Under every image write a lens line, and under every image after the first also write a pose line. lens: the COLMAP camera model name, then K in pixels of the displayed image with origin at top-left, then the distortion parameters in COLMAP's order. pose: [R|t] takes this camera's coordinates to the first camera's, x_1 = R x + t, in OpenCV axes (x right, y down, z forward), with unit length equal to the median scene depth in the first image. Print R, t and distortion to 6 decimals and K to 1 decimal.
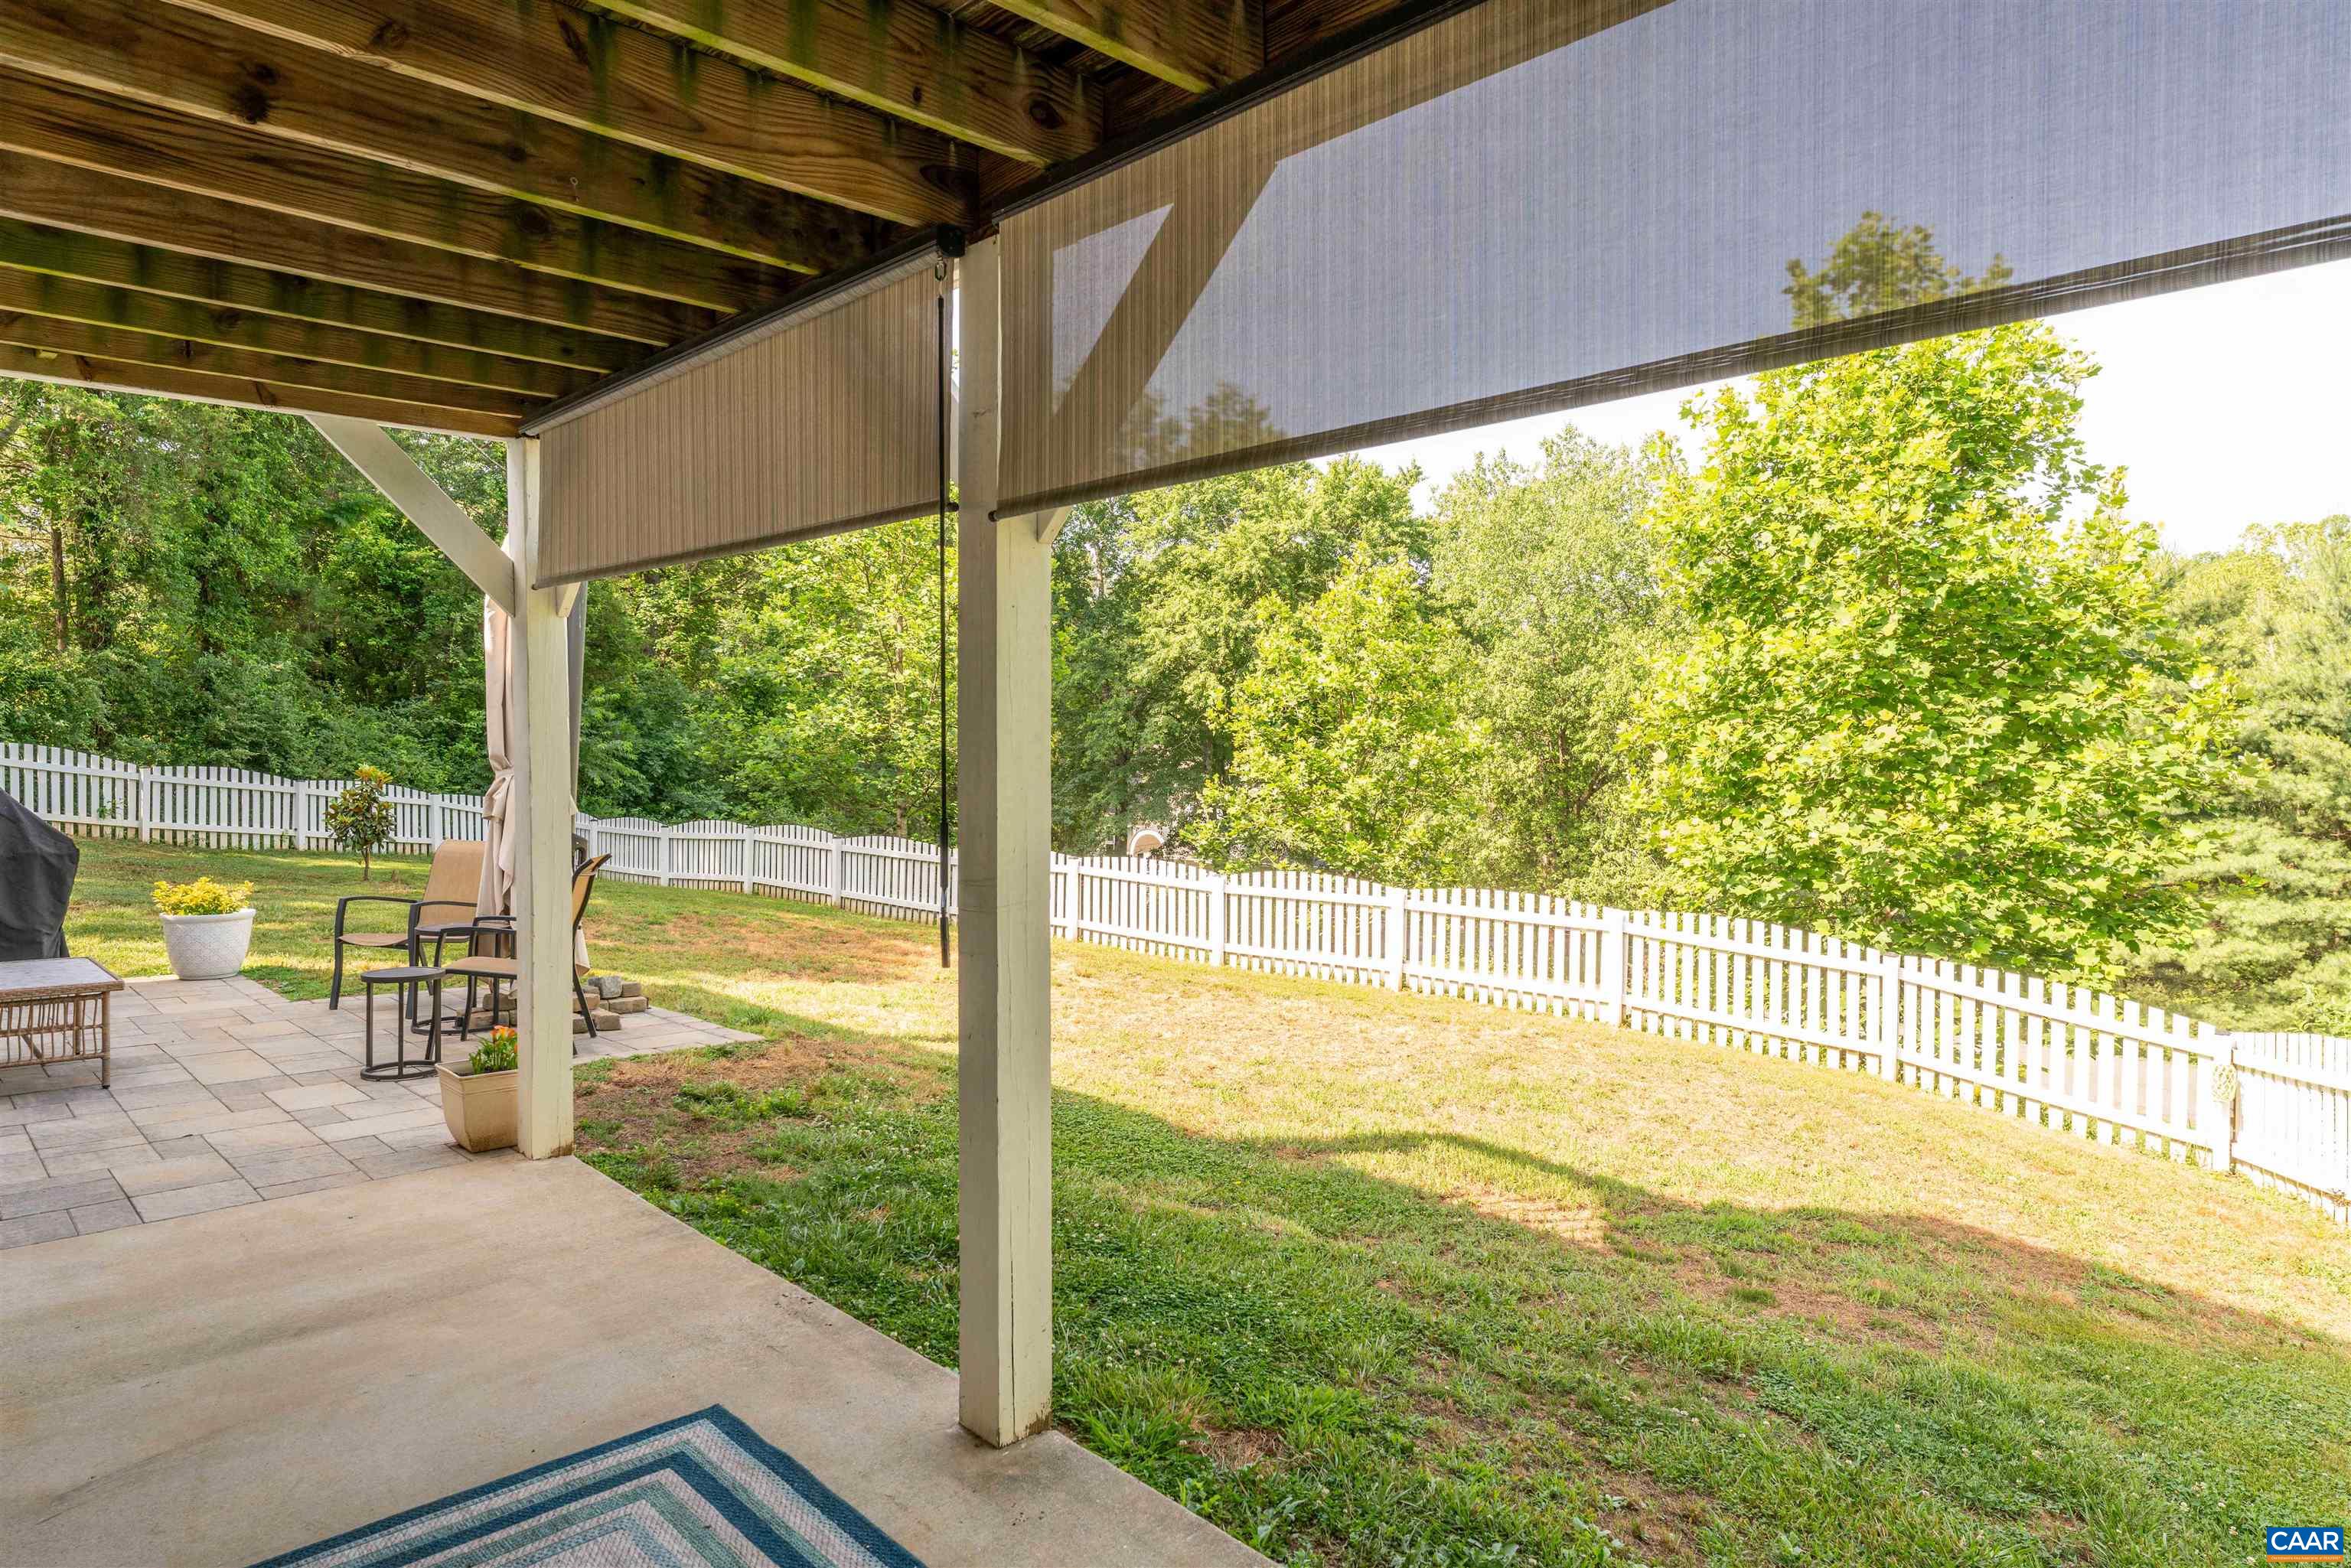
lens RADIAL K [[1397.1, 0, 1181.5], [0, 1397.1, 781.9], [0, 0, 1]] dist [0.004022, 0.001060]
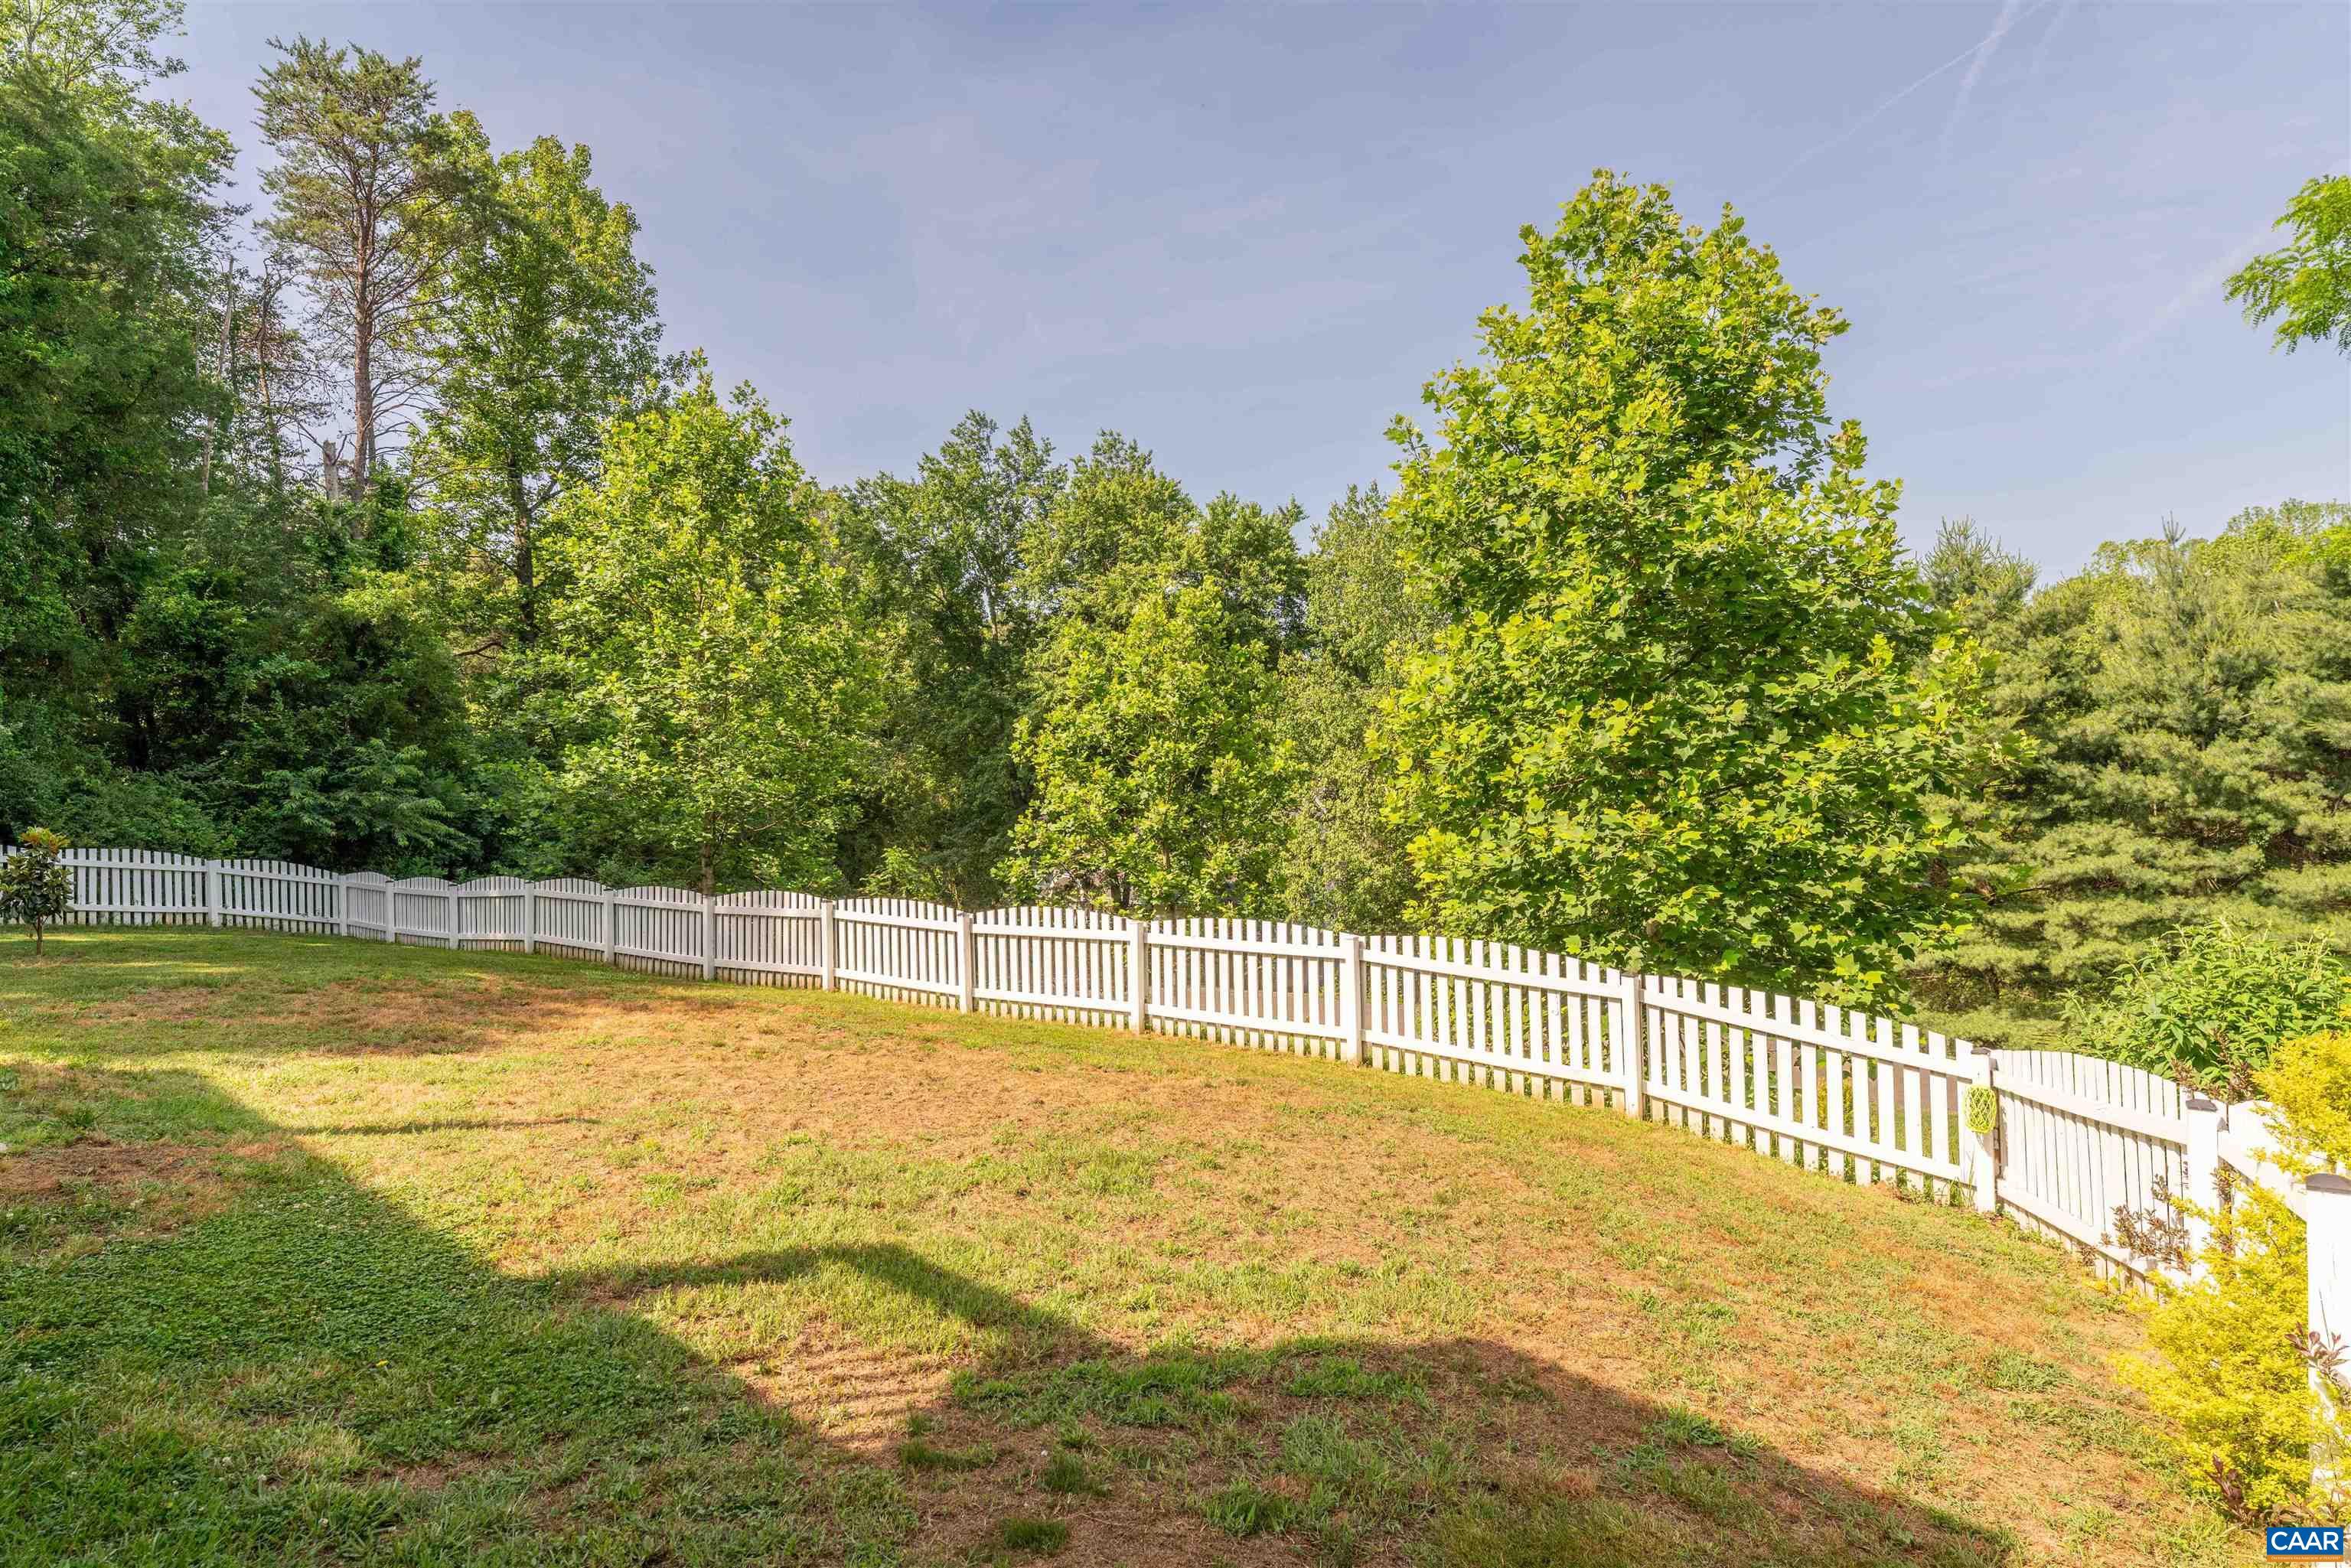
lens RADIAL K [[1337.5, 0, 1171.2], [0, 1337.5, 781.2], [0, 0, 1]] dist [0.013480, -0.006130]
pose [[0.998881, -0.034673, 0.032166, 0.105783], [0.035722, 0.998829, -0.032619, 0.010247], [-0.030997, 0.033732, 0.998950, 0.085662]]
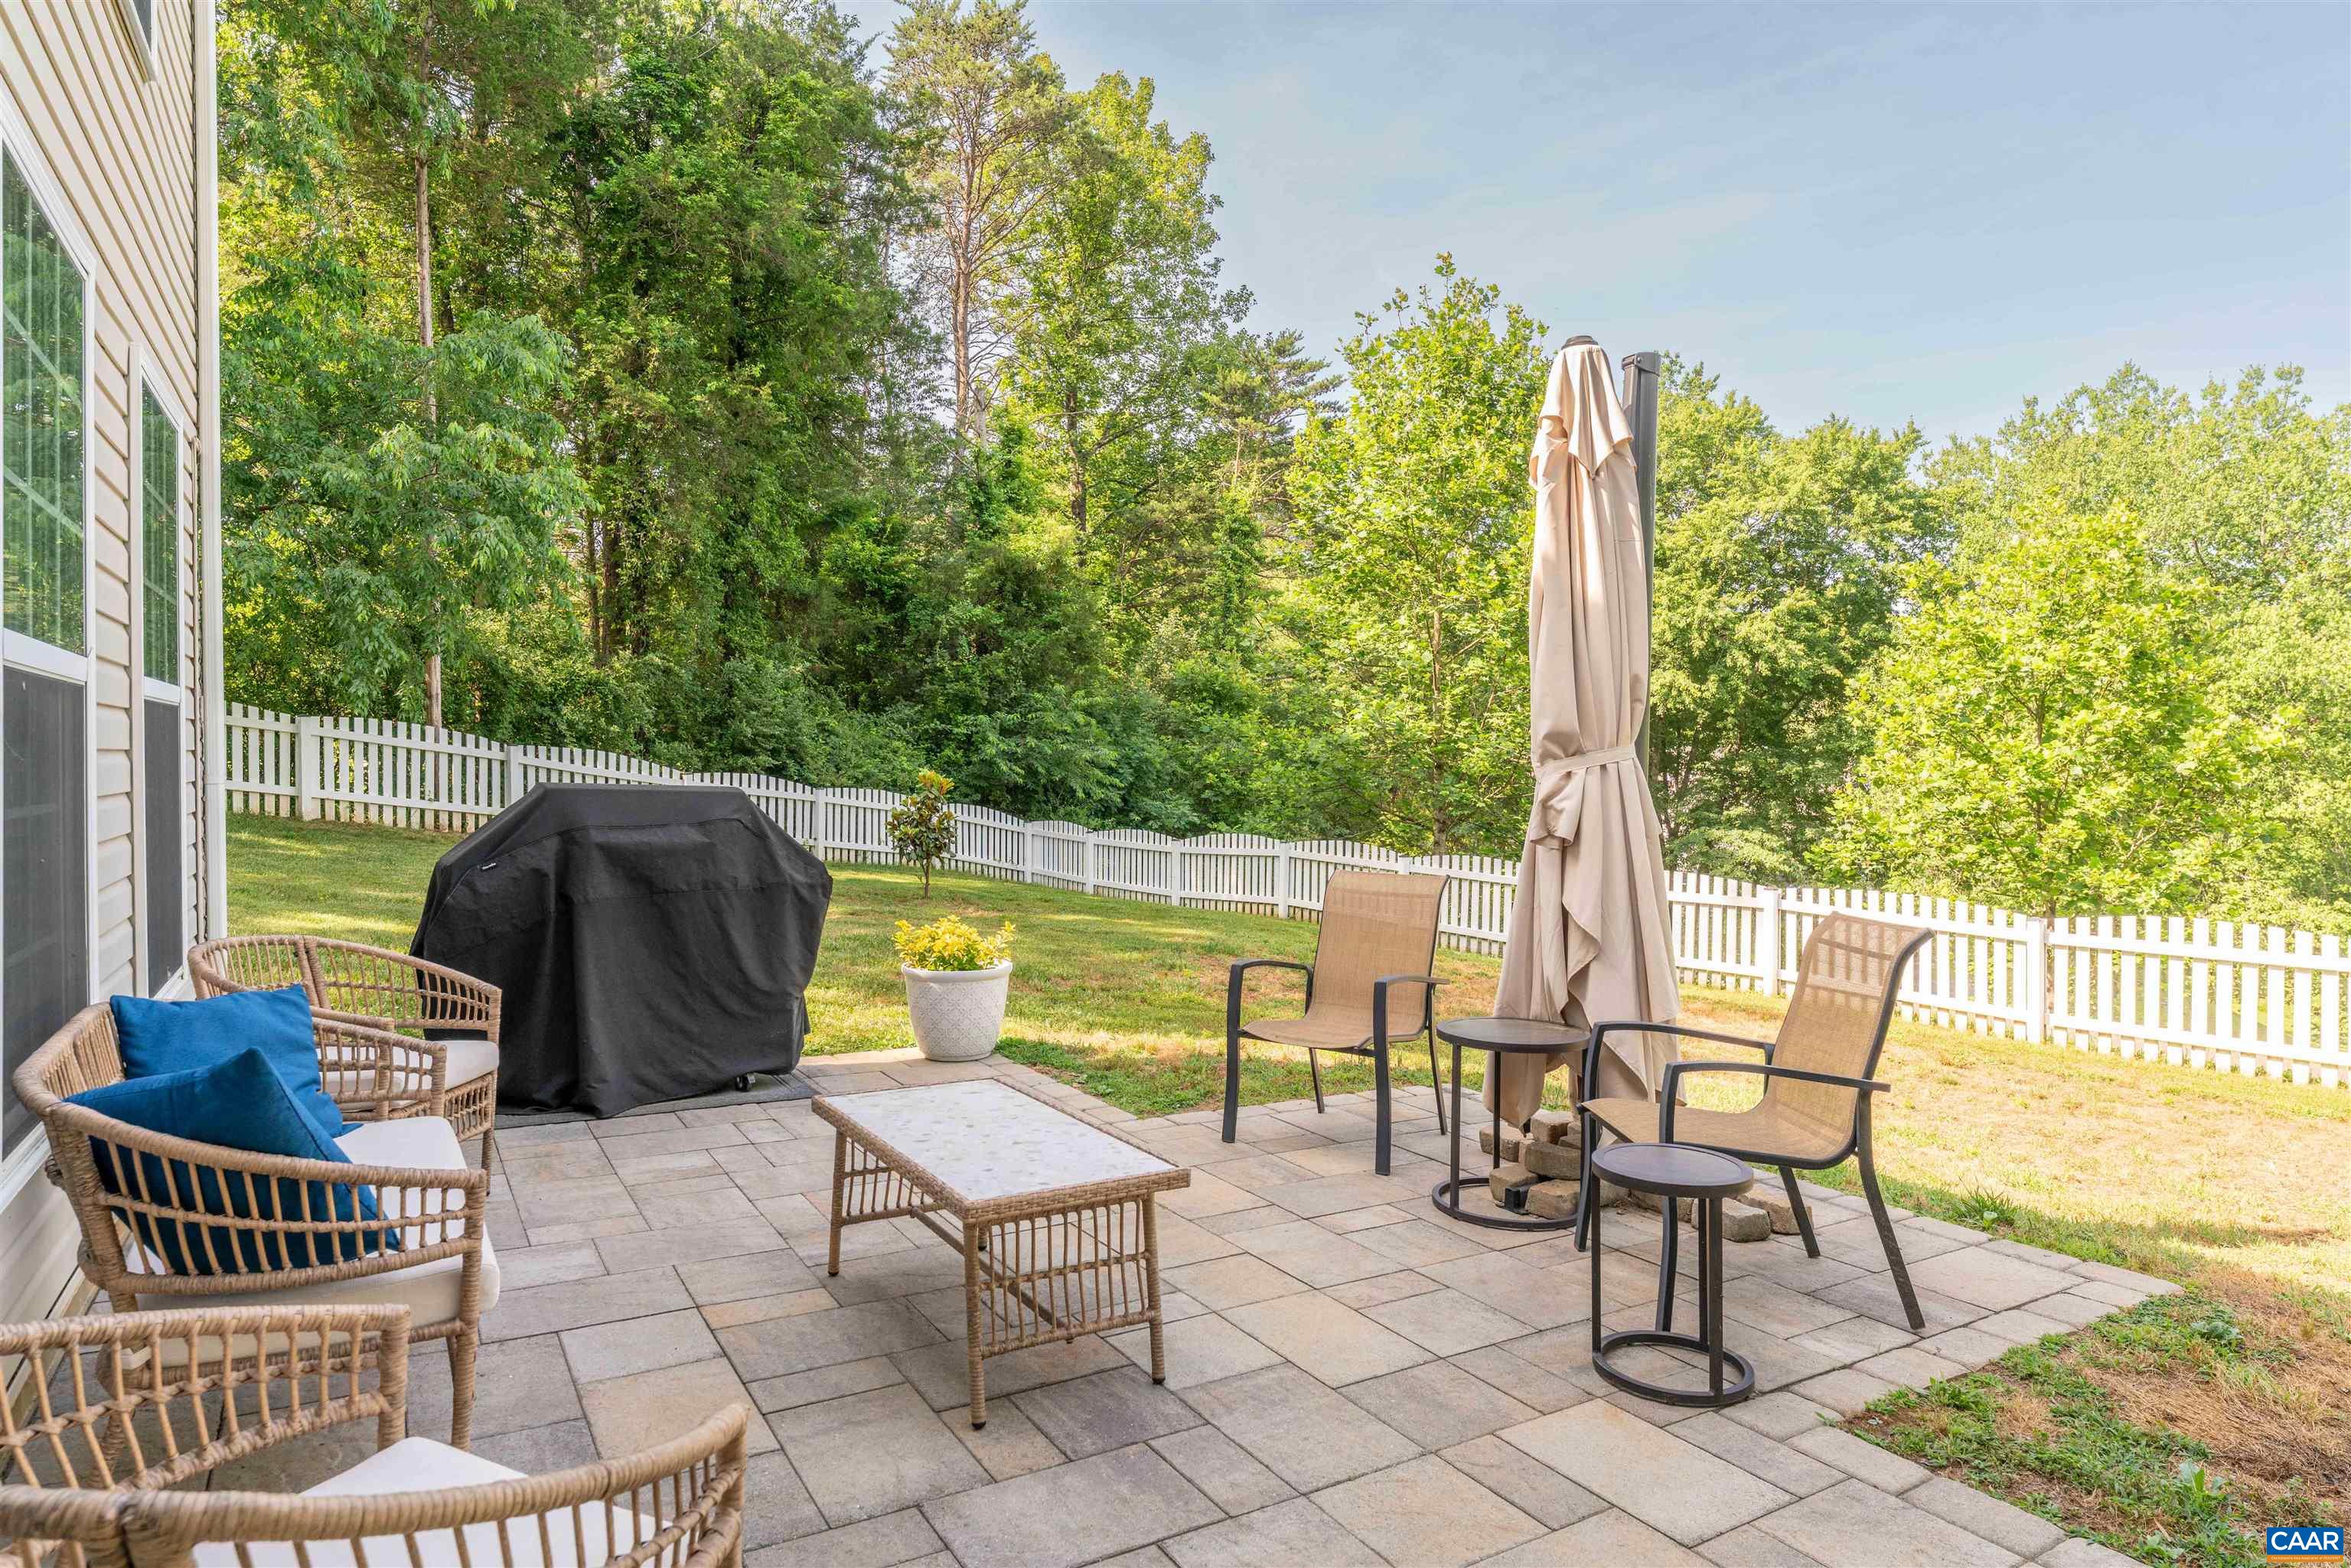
lens RADIAL K [[1397.1, 0, 1180.4], [0, 1397.1, 779.5], [0, 0, 1]] dist [0.004022, 0.001060]
pose [[0.971171, 0.000269, -0.238386, -0.177199], [-0.002802, 0.999943, -0.010283, 0.002450], [0.238369, 0.010655, 0.971116, 0.142866]]
